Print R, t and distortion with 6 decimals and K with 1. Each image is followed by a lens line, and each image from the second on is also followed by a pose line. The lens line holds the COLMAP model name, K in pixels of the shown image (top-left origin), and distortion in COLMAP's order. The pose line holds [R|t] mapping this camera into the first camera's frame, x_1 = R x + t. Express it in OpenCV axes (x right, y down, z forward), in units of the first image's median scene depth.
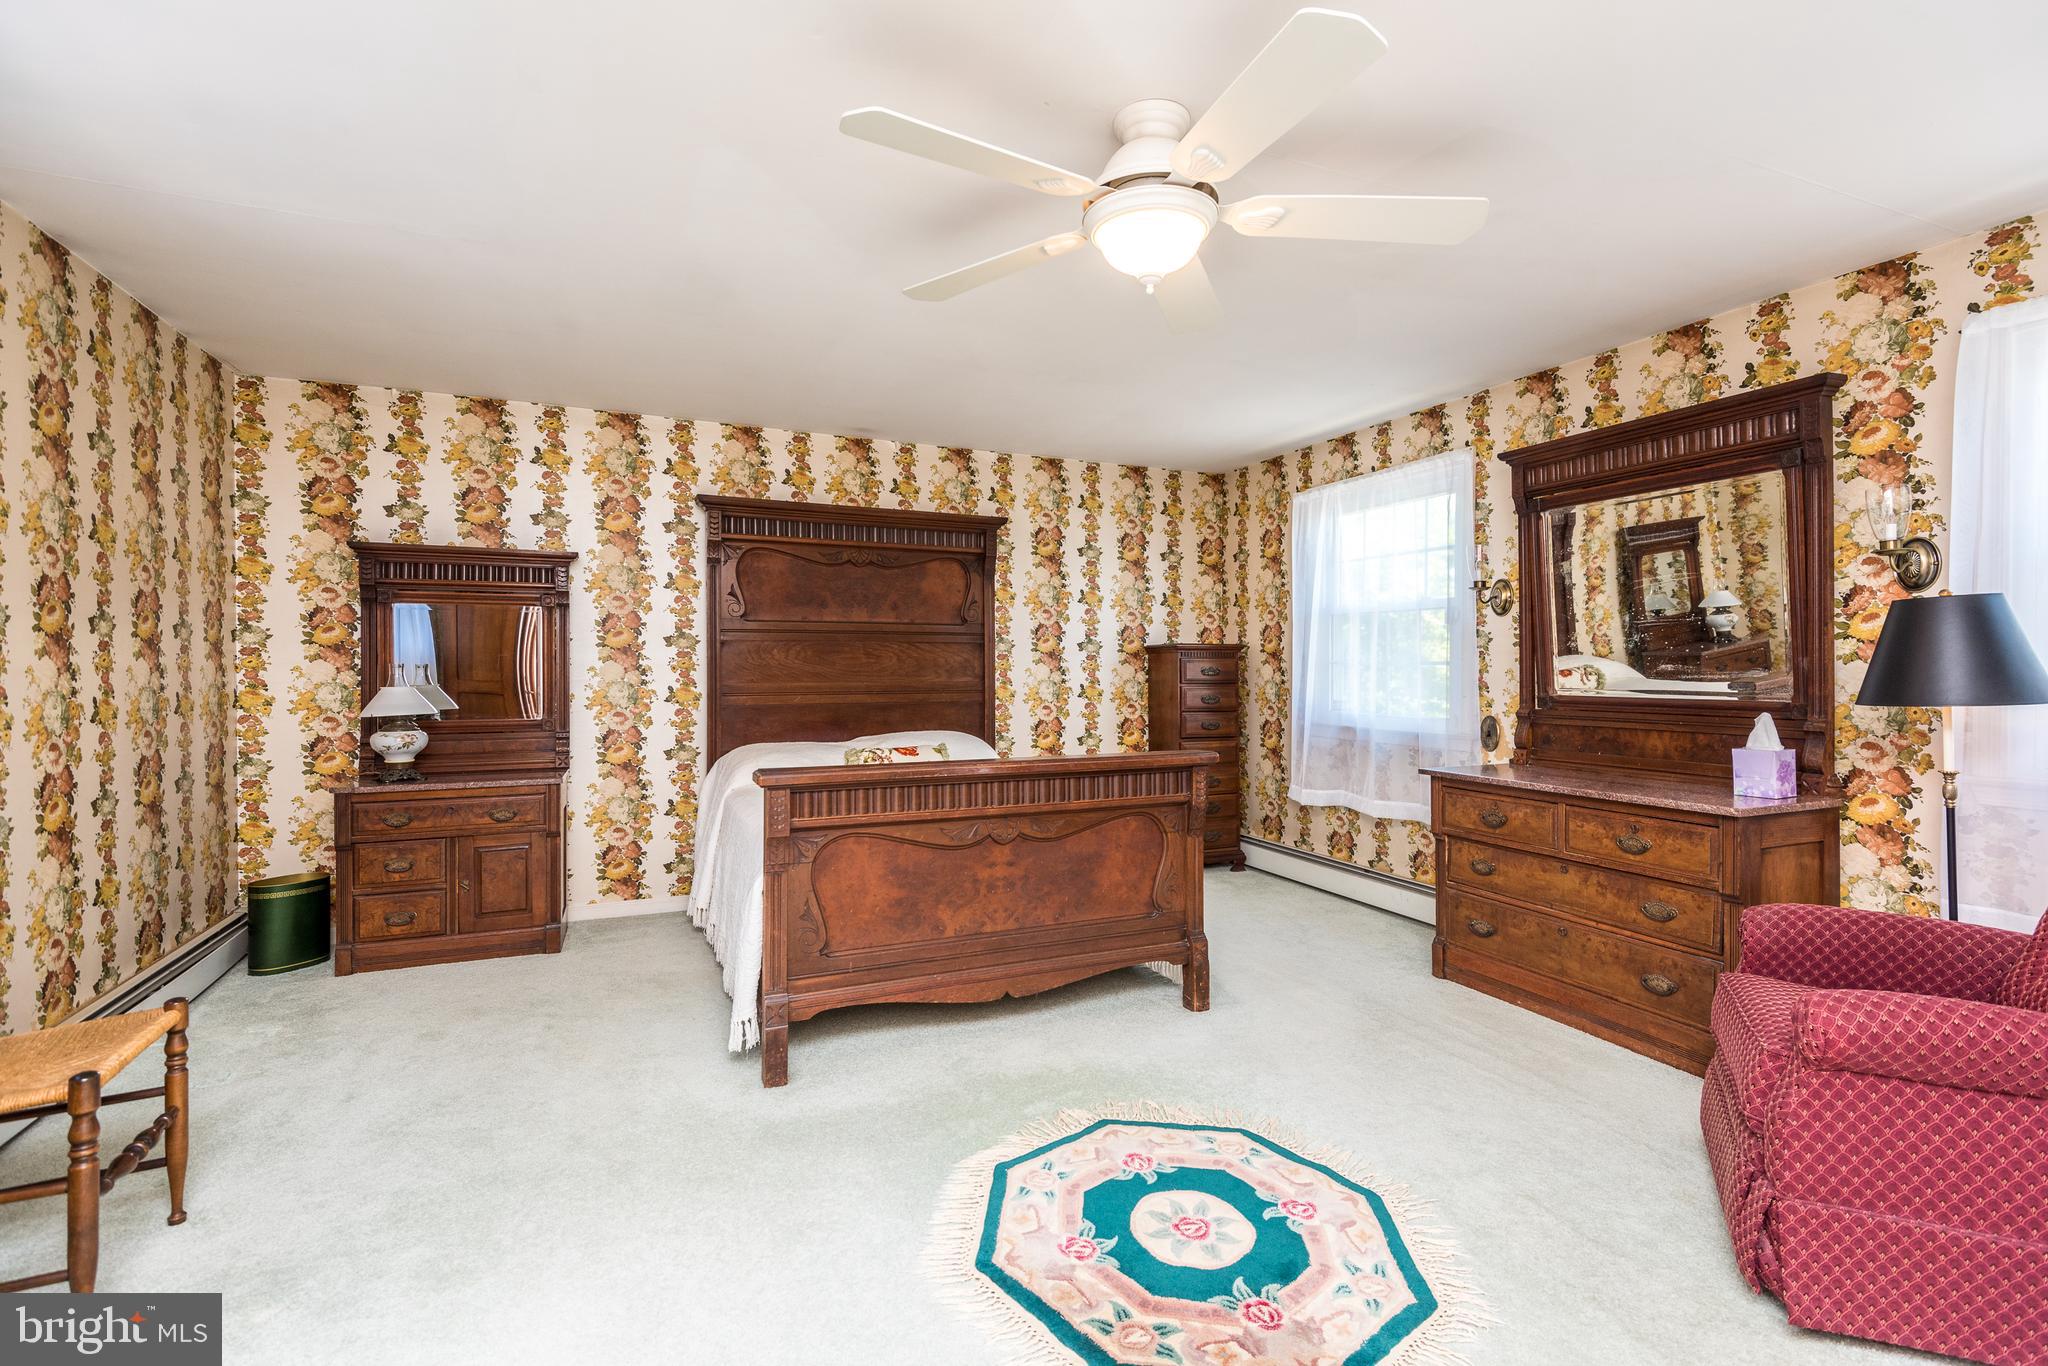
lens RADIAL K [[949.1, 0, 1024.0], [0, 949.1, 683.0], [0, 0, 1]] dist [0.035573, -0.028083]
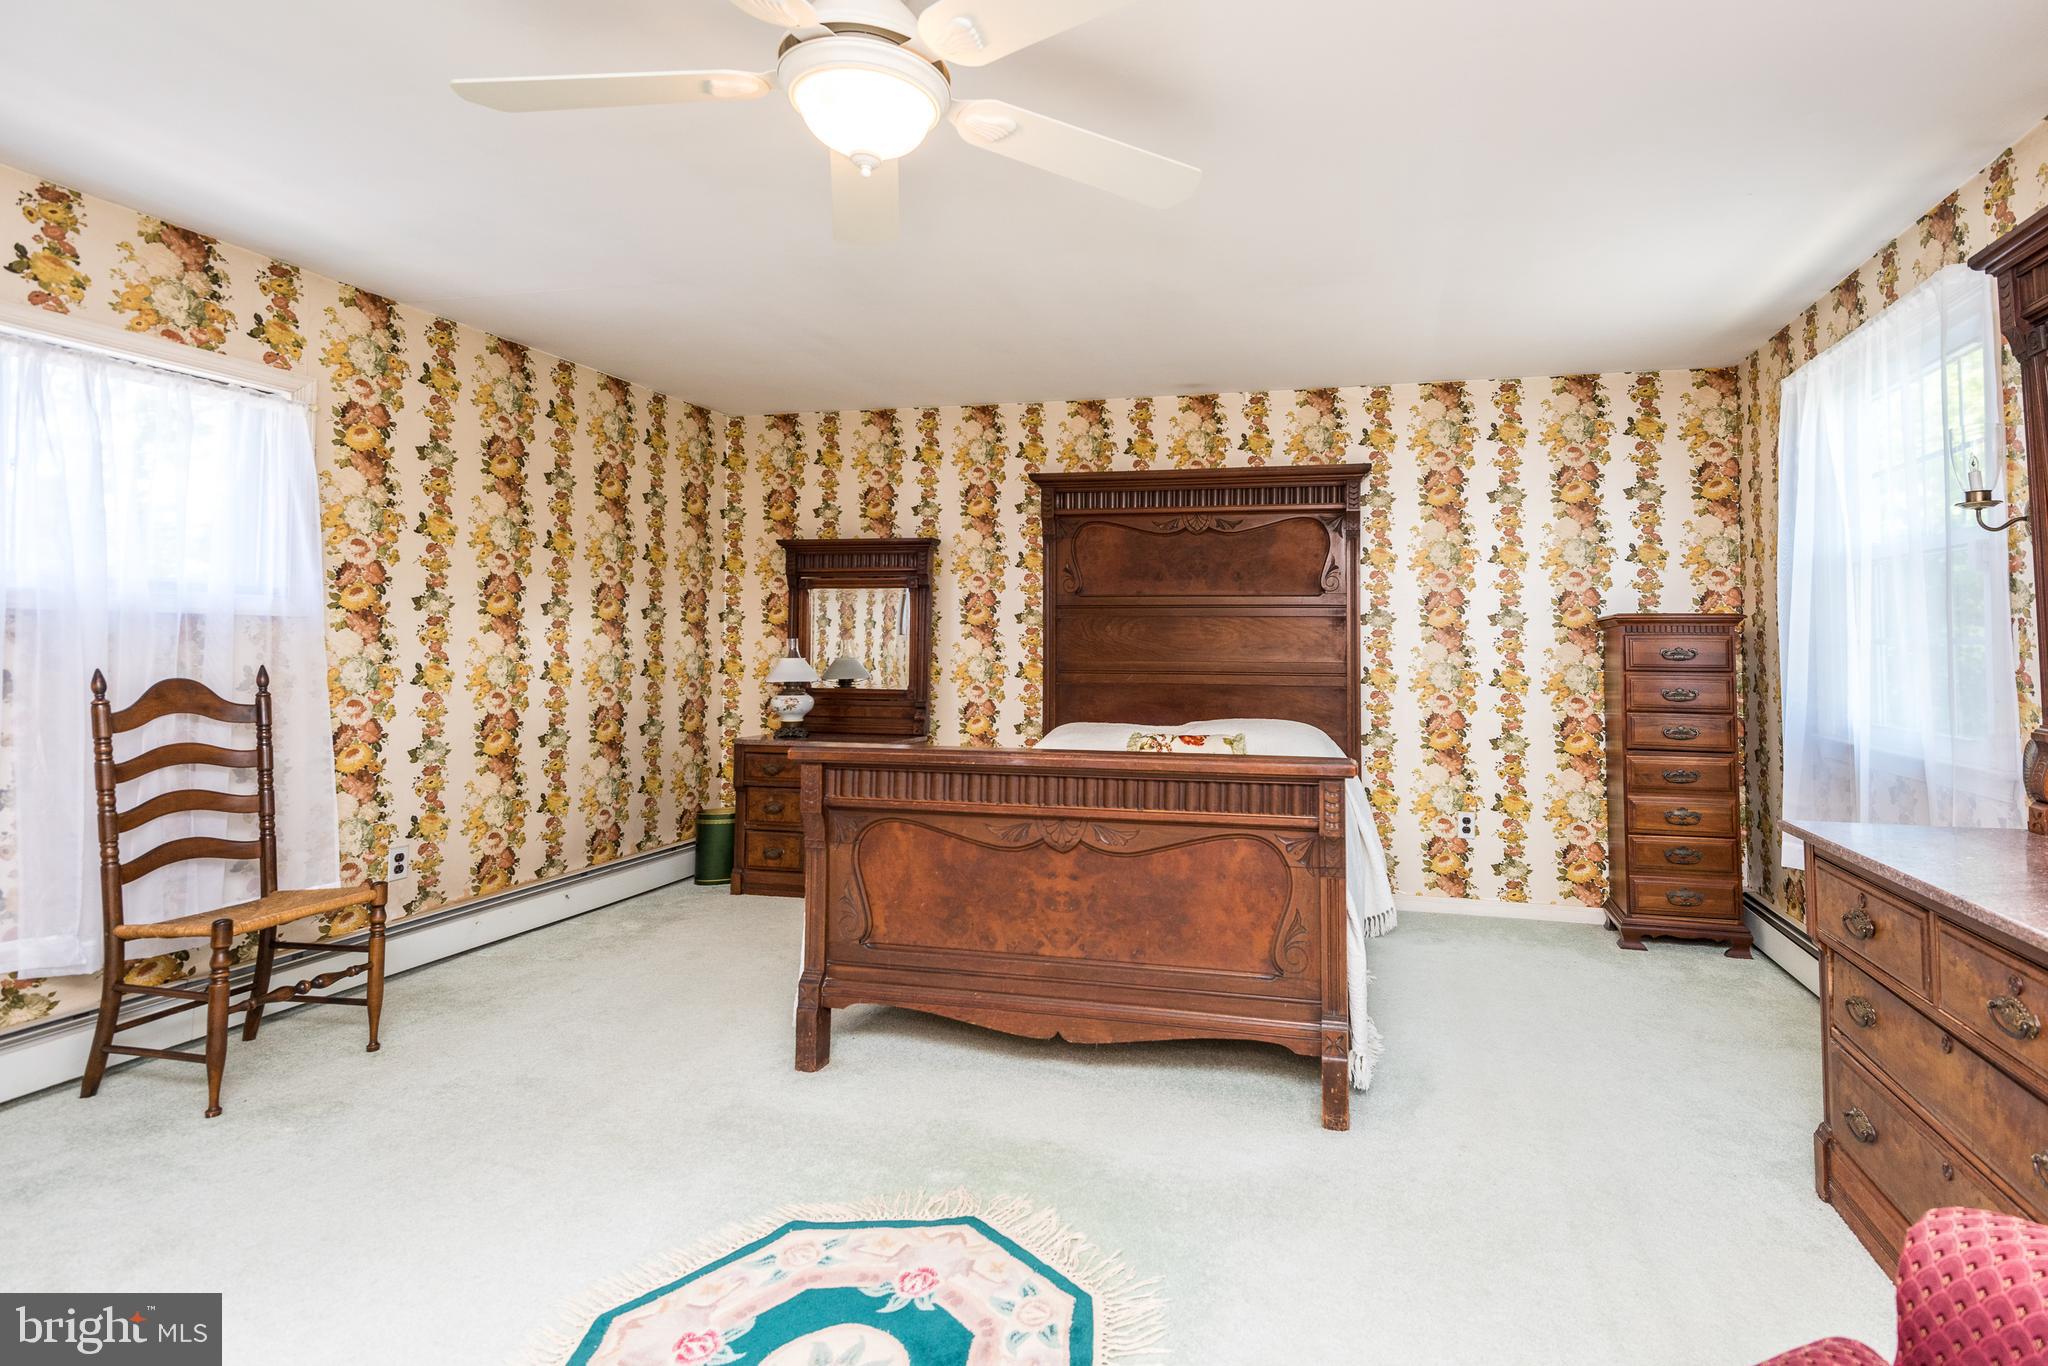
lens RADIAL K [[984.6, 0, 1026.9], [0, 984.6, 615.7], [0, 0, 1]] dist [0.037259, -0.030957]
pose [[0.801529, -0.012354, -0.597829, 0.296502], [-0.017251, 0.998893, -0.043771, -0.000219], [0.597708, 0.045397, 0.800428, 0.170550]]
